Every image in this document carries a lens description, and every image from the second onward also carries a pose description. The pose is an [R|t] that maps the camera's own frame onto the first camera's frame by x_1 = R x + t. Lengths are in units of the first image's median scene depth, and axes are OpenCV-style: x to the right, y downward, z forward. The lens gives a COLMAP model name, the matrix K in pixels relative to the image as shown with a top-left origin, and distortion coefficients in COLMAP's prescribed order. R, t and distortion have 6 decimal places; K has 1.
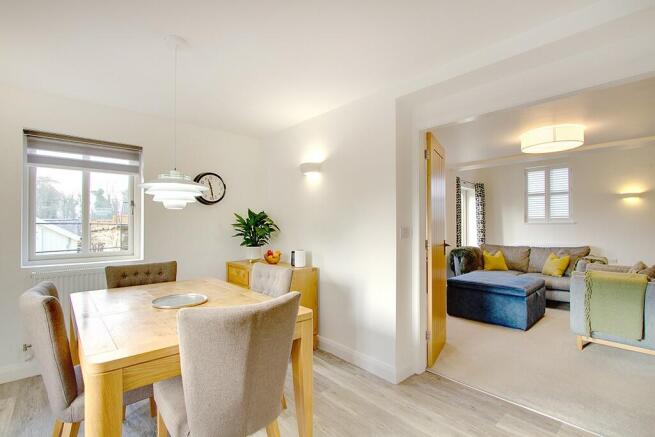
lens RADIAL K [[302.2, 0, 331.7], [0, 302.2, 223.1], [0, 0, 1]] dist [-0.012368, 0.000122]
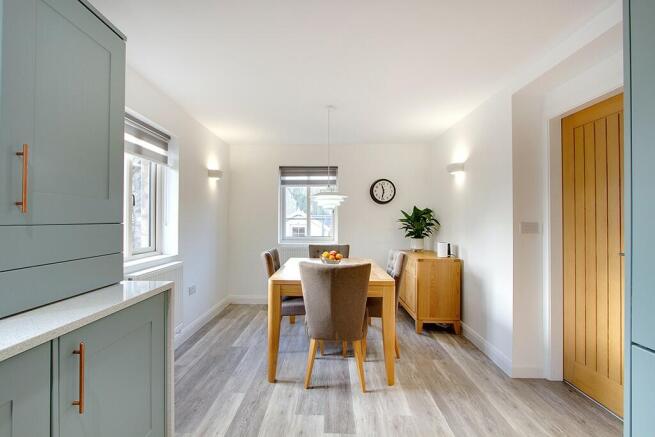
lens RADIAL K [[315.6, 0, 327.5], [0, 315.6, 218.5], [0, 0, 1]] dist [-0.001231, -0.000126]
pose [[0.728013, -0.001902, -0.685561, 0.453281], [0.003071, 0.999995, 0.000487, -0.001385], [0.685557, -0.002460, 0.728015, -0.178388]]
